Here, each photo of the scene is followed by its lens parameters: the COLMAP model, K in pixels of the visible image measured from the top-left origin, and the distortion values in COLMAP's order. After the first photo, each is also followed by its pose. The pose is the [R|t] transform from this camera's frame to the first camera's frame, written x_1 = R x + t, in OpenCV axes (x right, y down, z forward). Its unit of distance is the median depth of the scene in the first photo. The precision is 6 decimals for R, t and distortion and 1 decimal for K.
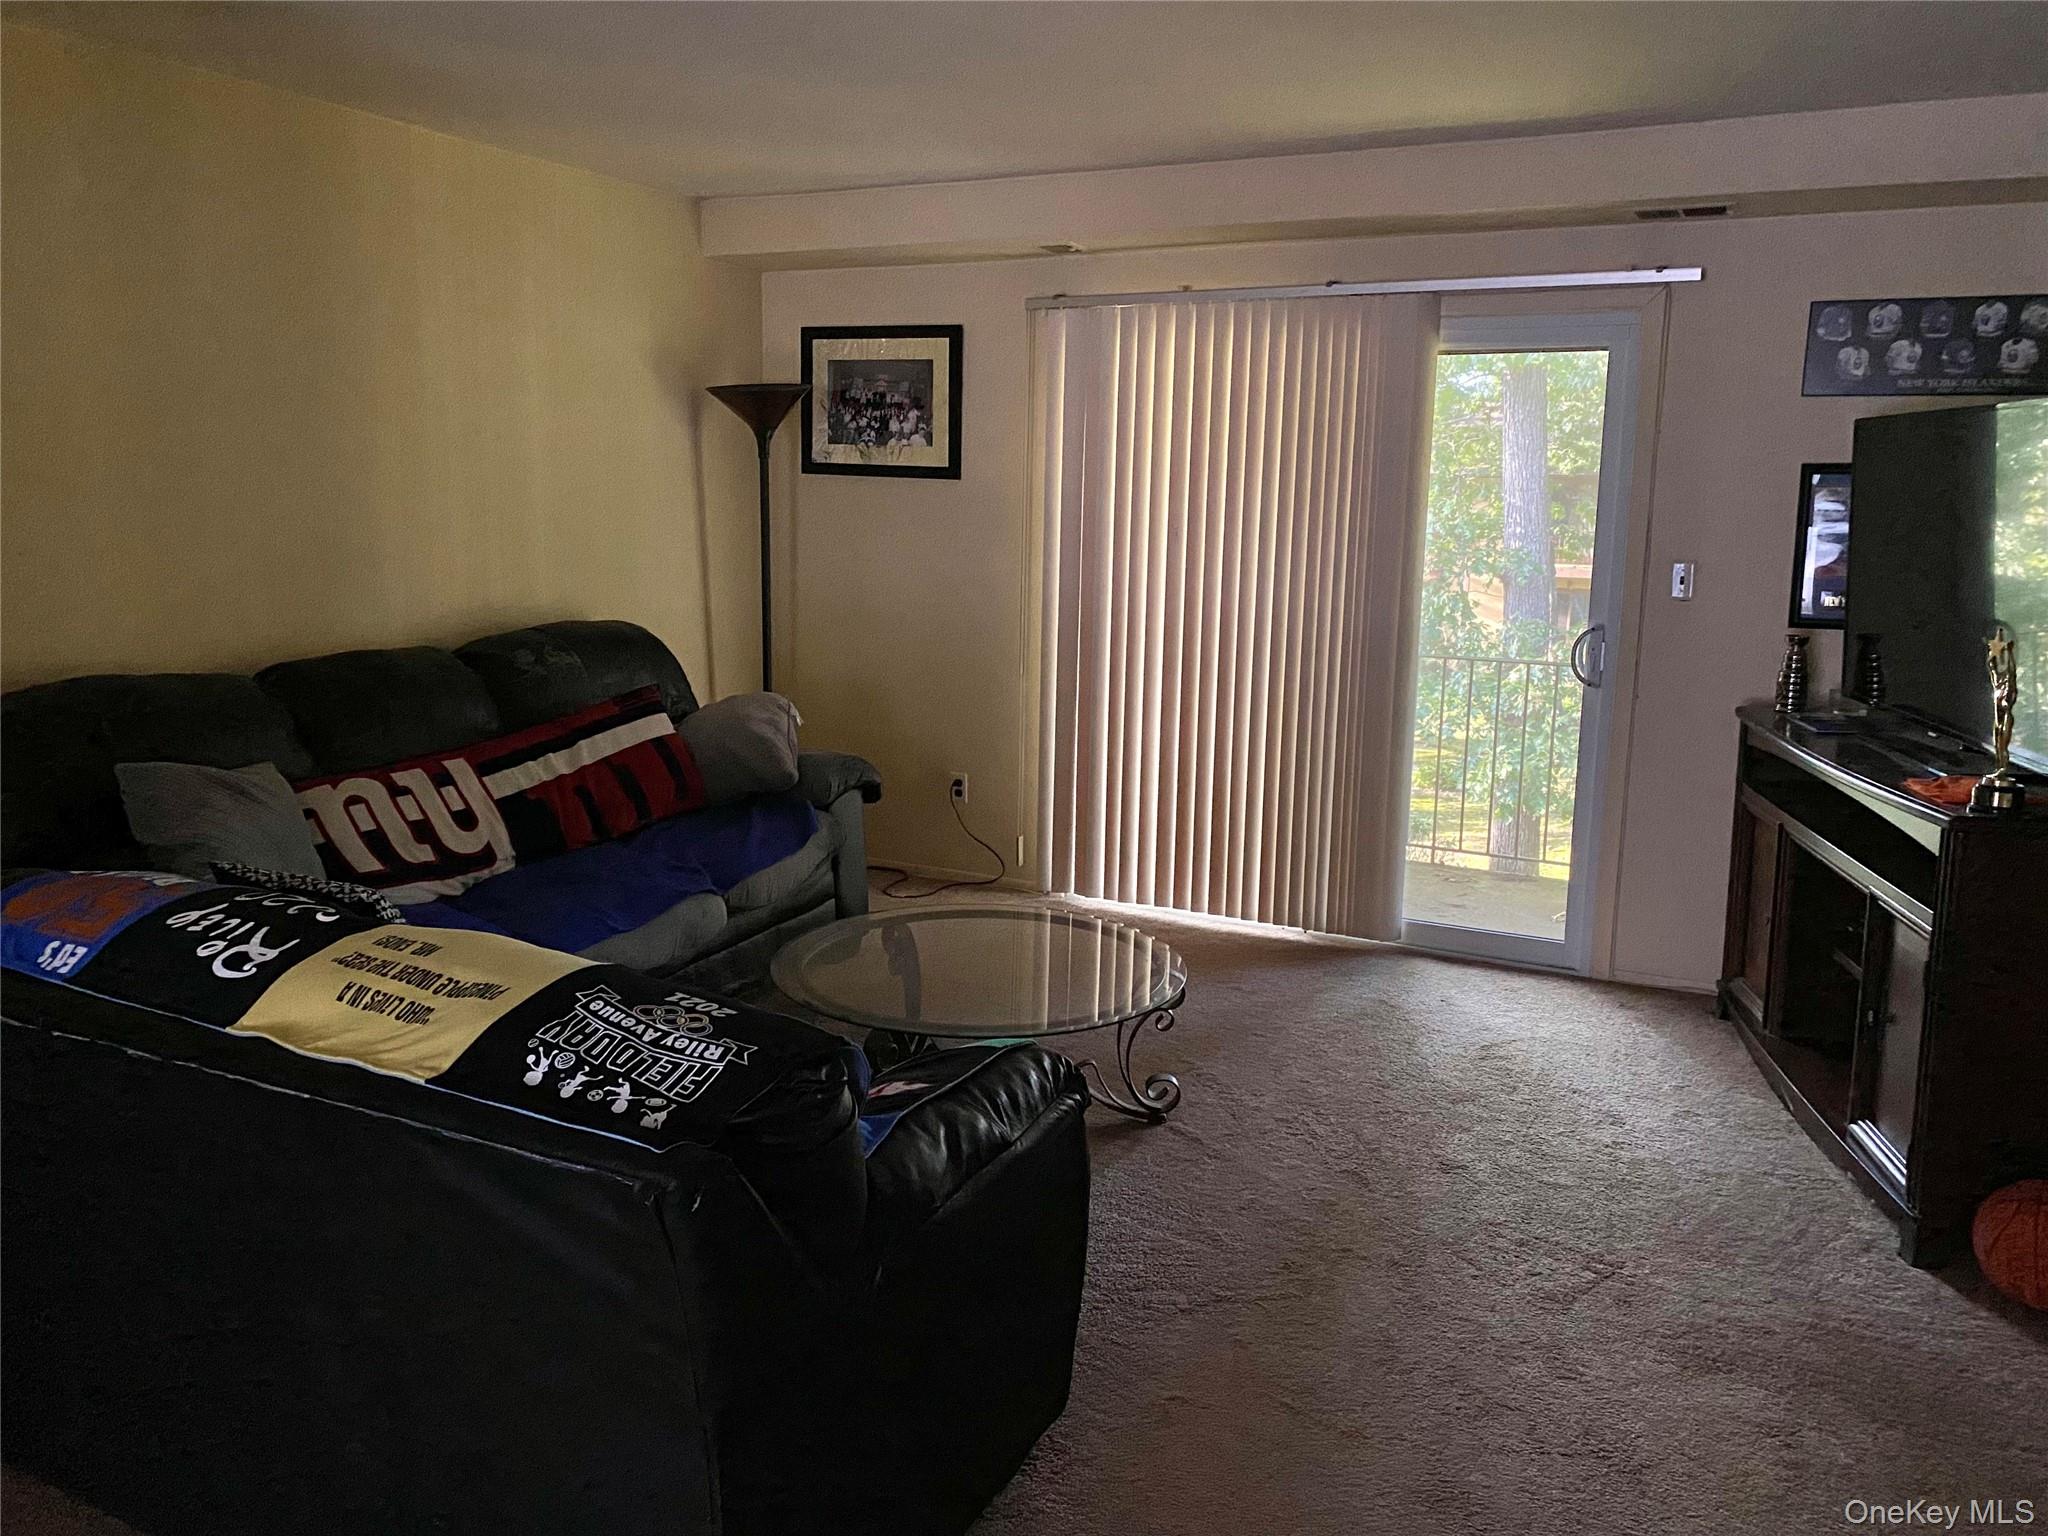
lens RADIAL K [[1581.2, 0, 1025.1], [0, 1581.2, 724.4], [0, 0, 1]] dist [0.008392, -0.003682]
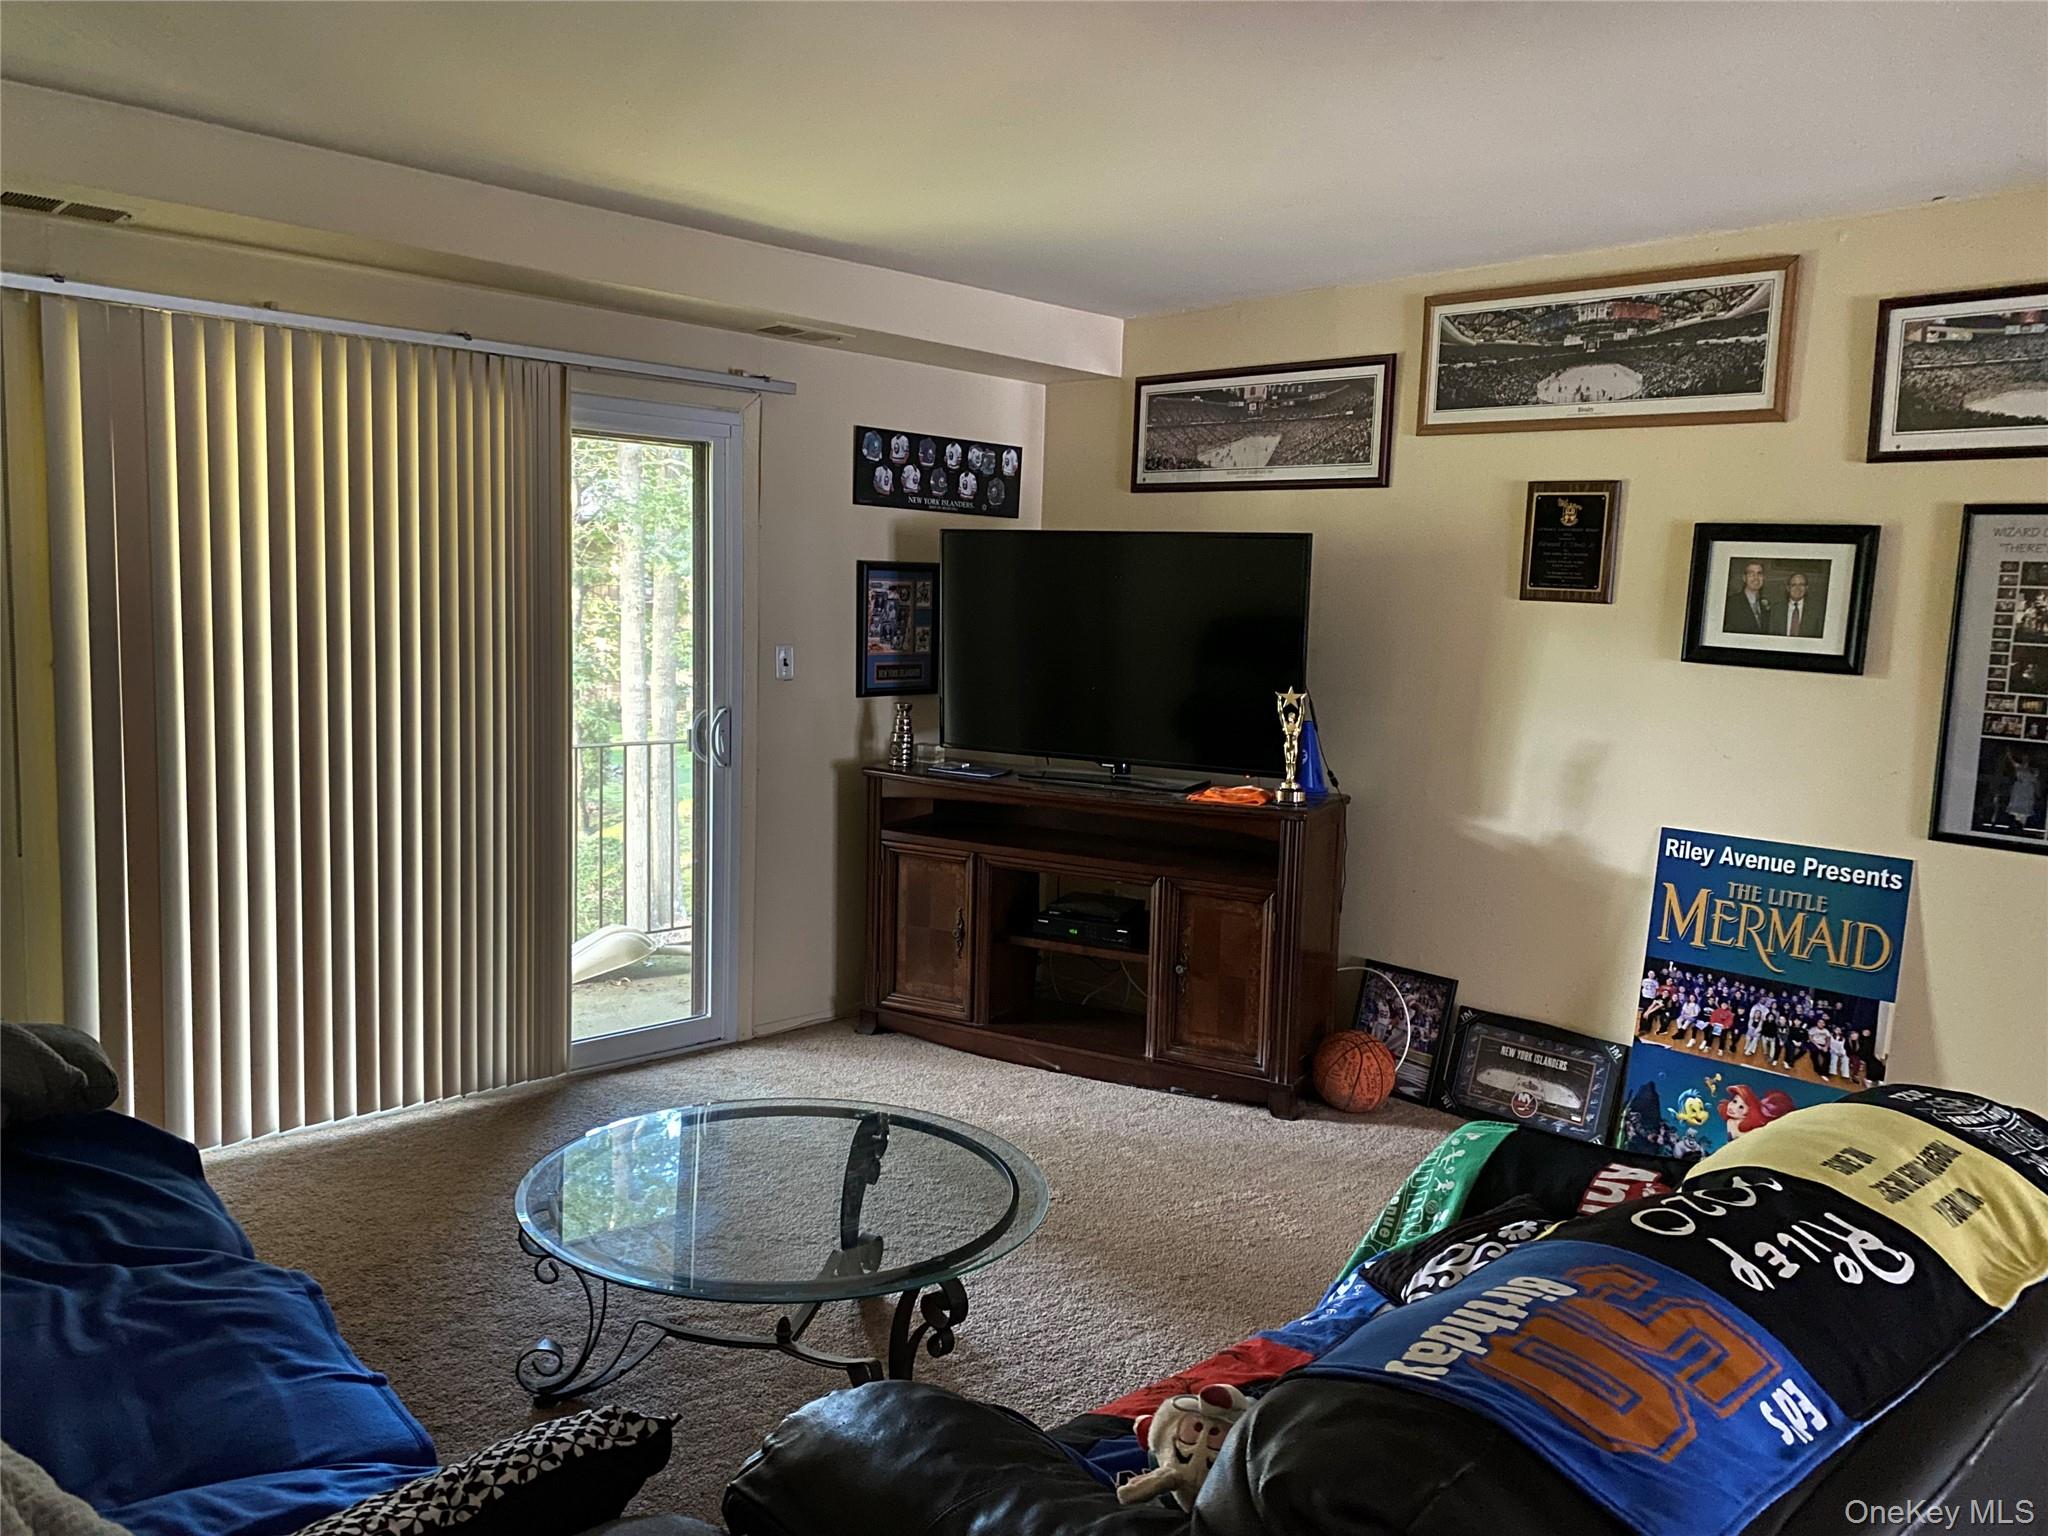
lens RADIAL K [[1582.4, 0, 1024.2], [0, 1582.4, 770.3], [0, 0, 1]] dist [0.036196, 0.001249]
pose [[0.303879, -0.115018, 0.945742, -0.637654], [0.114895, 0.989865, 0.083466, -0.096478], [-0.945757, 0.083298, 0.314014, 0.535737]]
